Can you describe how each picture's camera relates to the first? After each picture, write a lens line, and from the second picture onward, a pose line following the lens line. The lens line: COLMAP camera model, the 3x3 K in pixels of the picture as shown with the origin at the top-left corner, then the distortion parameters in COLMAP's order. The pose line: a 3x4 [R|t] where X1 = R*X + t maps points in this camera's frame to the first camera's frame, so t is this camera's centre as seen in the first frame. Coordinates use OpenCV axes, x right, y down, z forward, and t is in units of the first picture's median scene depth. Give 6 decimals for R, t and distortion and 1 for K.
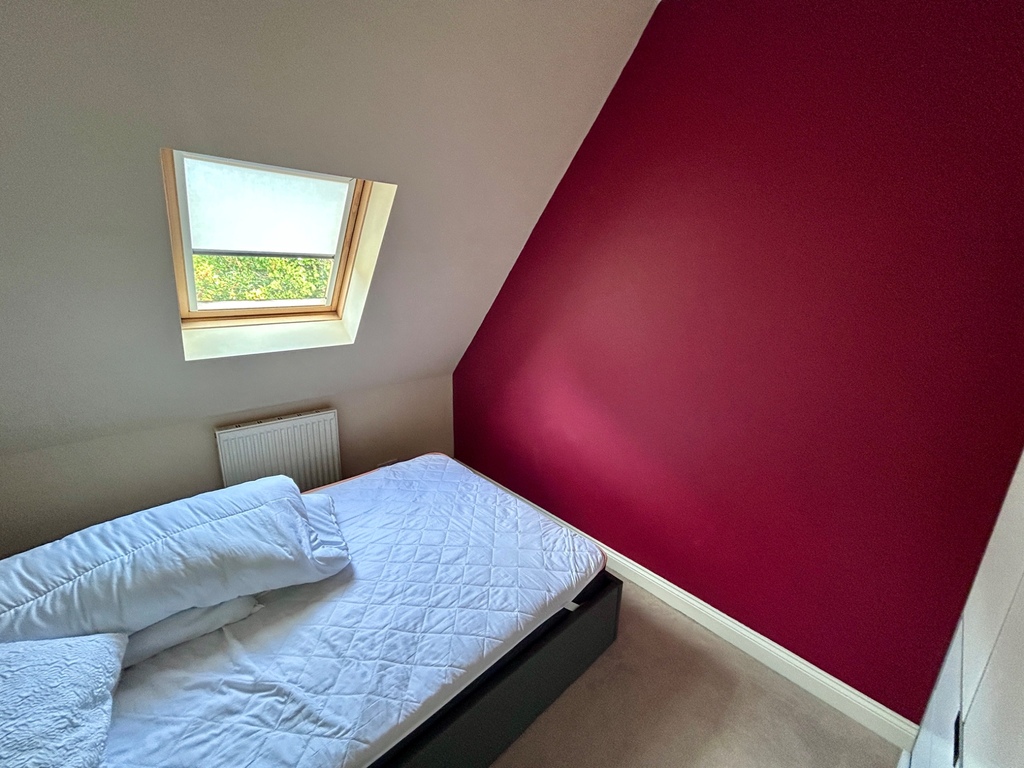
lens RADIAL K [[411.5, 0, 510.7], [0, 411.5, 382.8], [0, 0, 1]] dist [-0.003807, 0.000811]
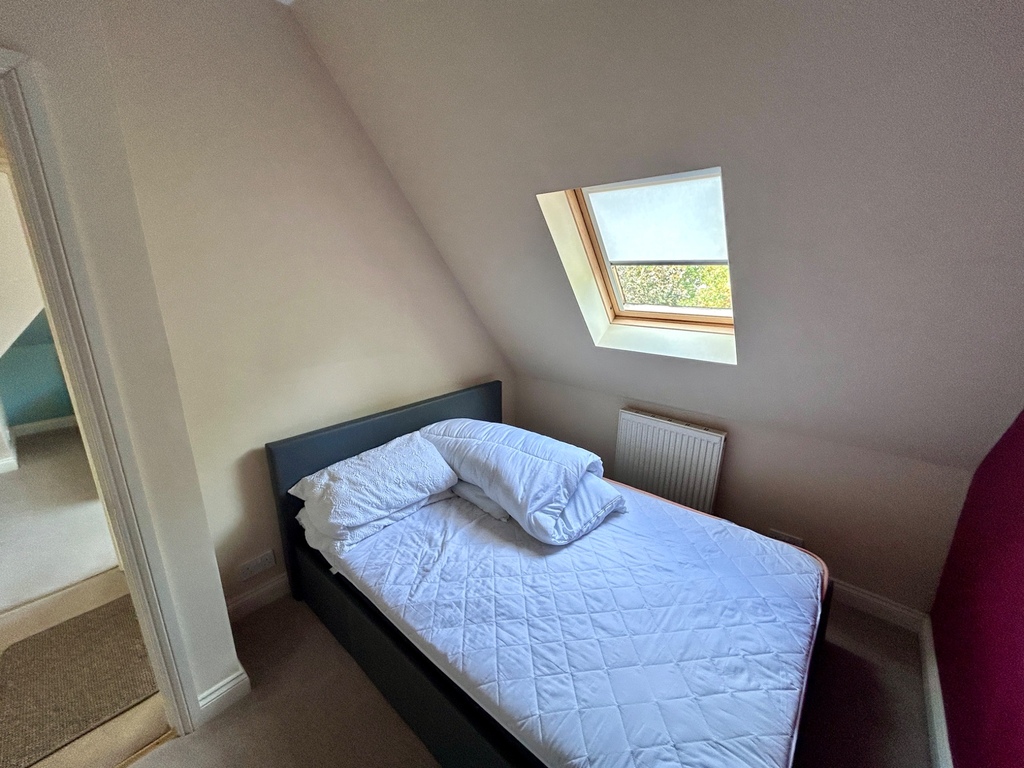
lens RADIAL K [[411.5, 0, 510.7], [0, 411.5, 382.8], [0, 0, 1]] dist [-0.003807, 0.000811]
pose [[0.113240, 0.236566, -0.964994, 0.584903], [-0.267932, 0.942531, 0.199618, -0.160174], [0.956760, 0.235948, 0.170116, 0.650760]]
